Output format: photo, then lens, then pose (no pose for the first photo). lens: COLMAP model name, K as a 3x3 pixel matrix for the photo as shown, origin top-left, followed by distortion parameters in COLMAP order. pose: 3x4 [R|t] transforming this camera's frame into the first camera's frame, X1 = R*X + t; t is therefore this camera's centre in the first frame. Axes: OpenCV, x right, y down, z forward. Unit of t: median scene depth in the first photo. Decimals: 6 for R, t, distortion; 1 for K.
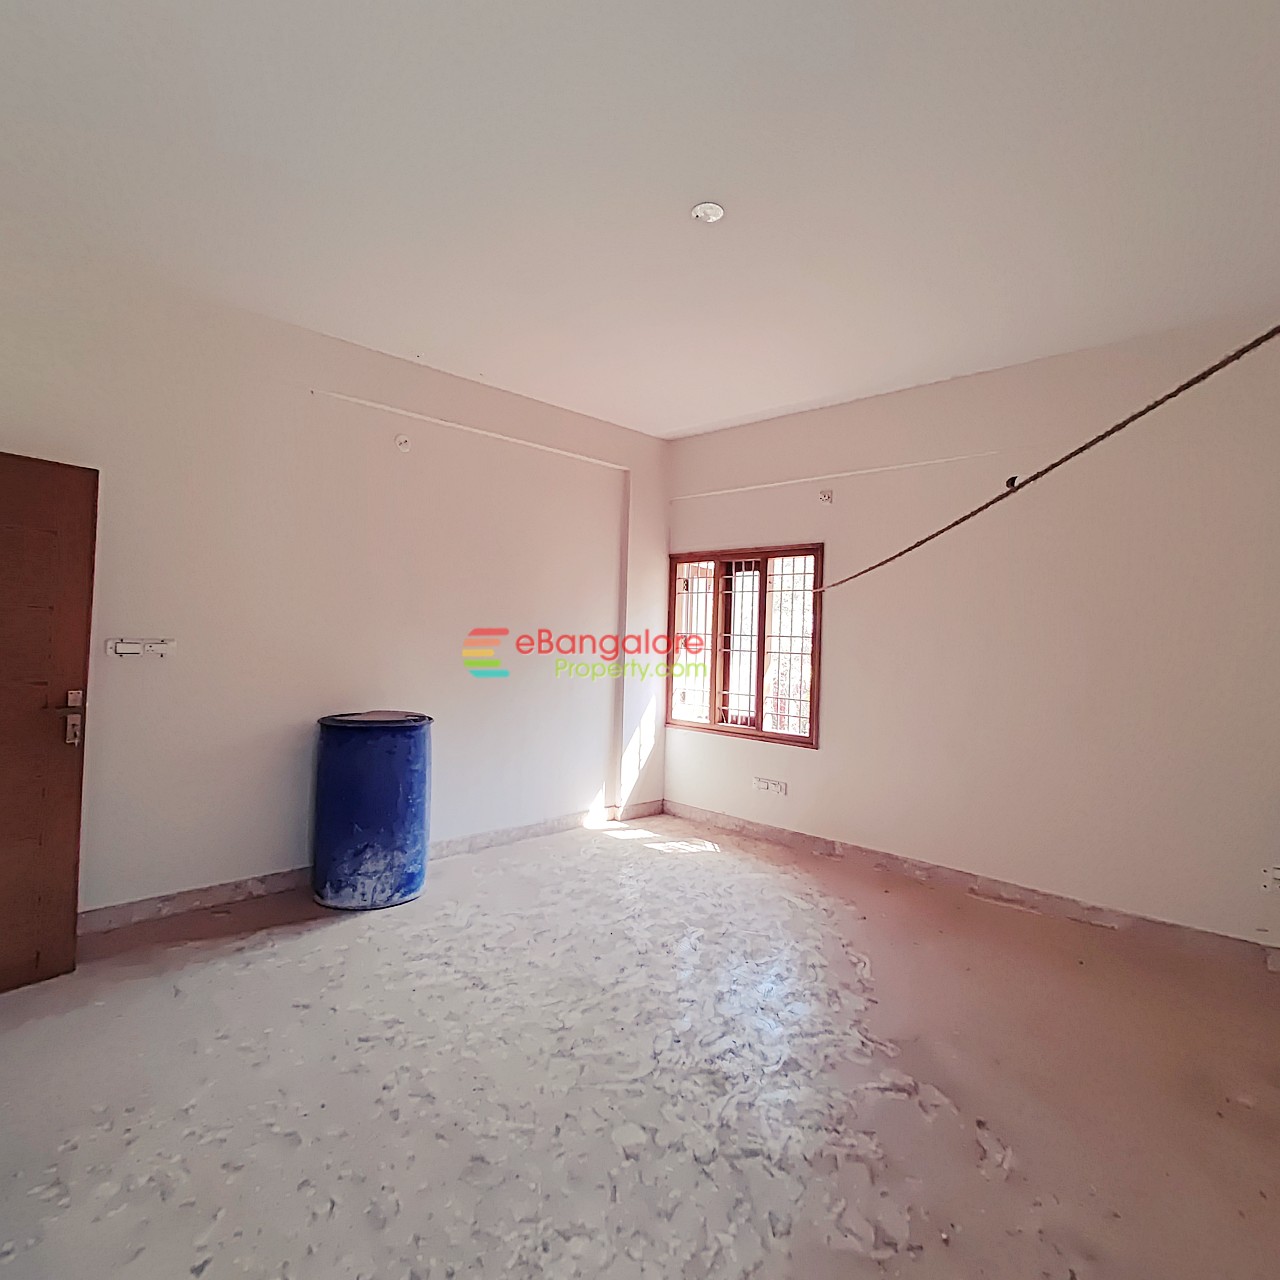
lens RADIAL K [[750.2, 0, 643.0], [0, 750.2, 634.0], [0, 0, 1]] dist [-0.002198, 0.003155]
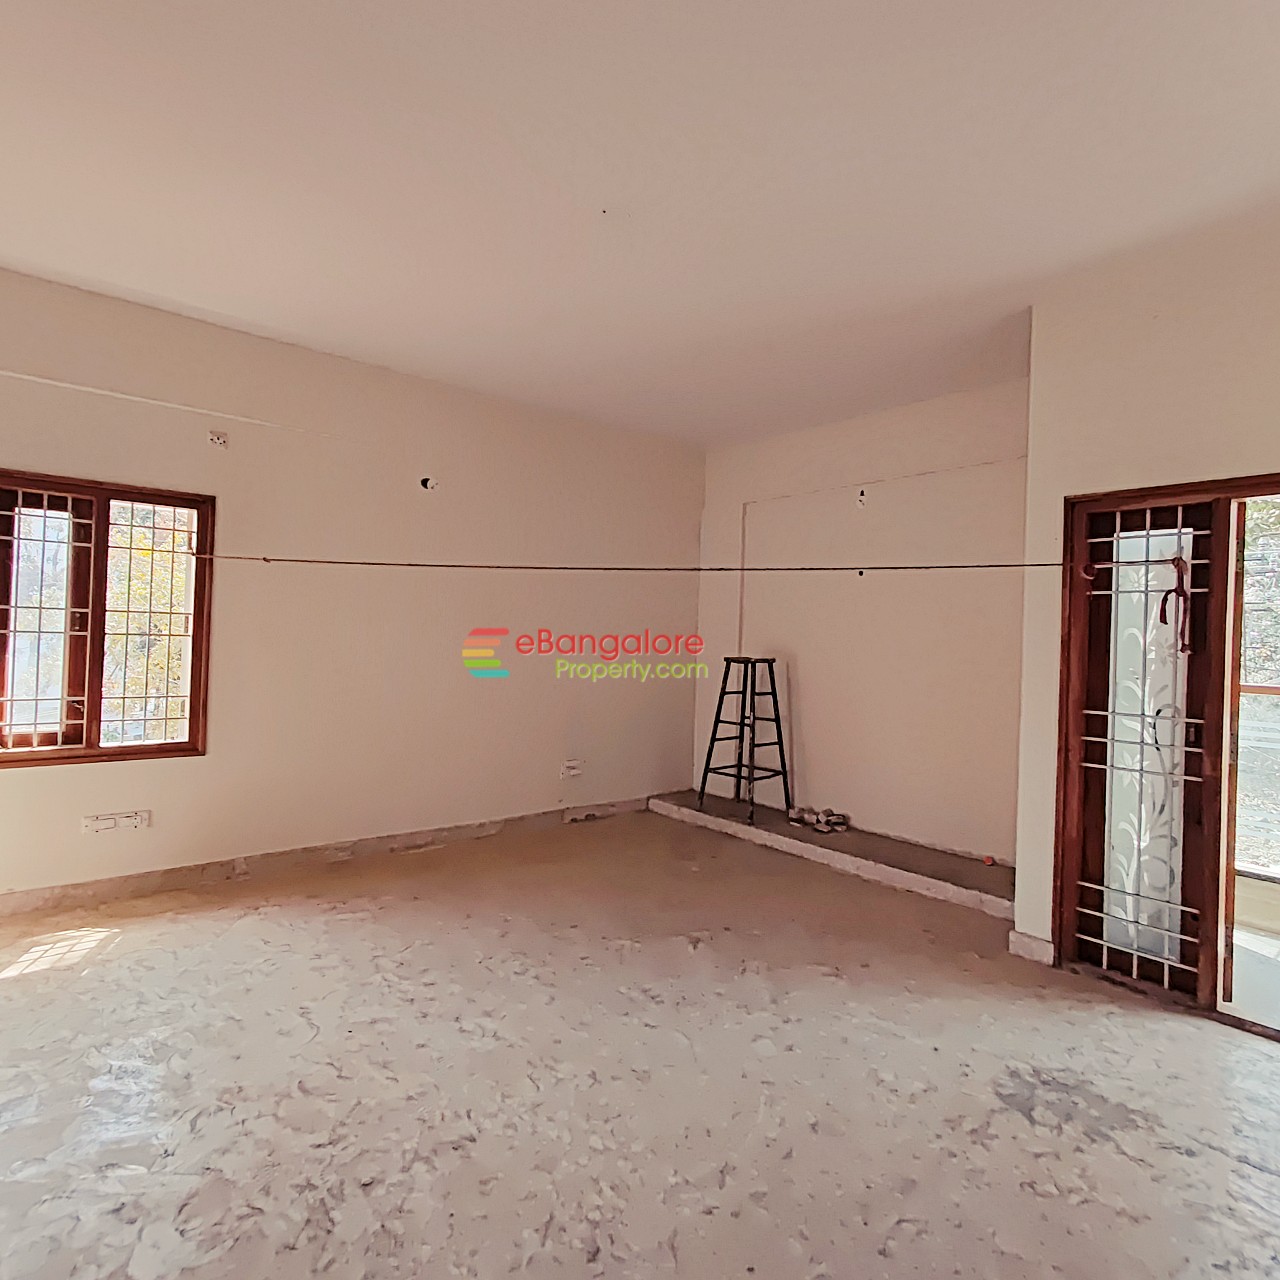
lens RADIAL K [[750.2, 0, 643.0], [0, 750.2, 634.0], [0, 0, 1]] dist [-0.002198, 0.003155]
pose [[0.084553, -0.023714, 0.996137, -0.639342], [-0.032206, 0.999129, 0.026518, -0.013482], [-0.995898, -0.034323, 0.083716, 0.581936]]
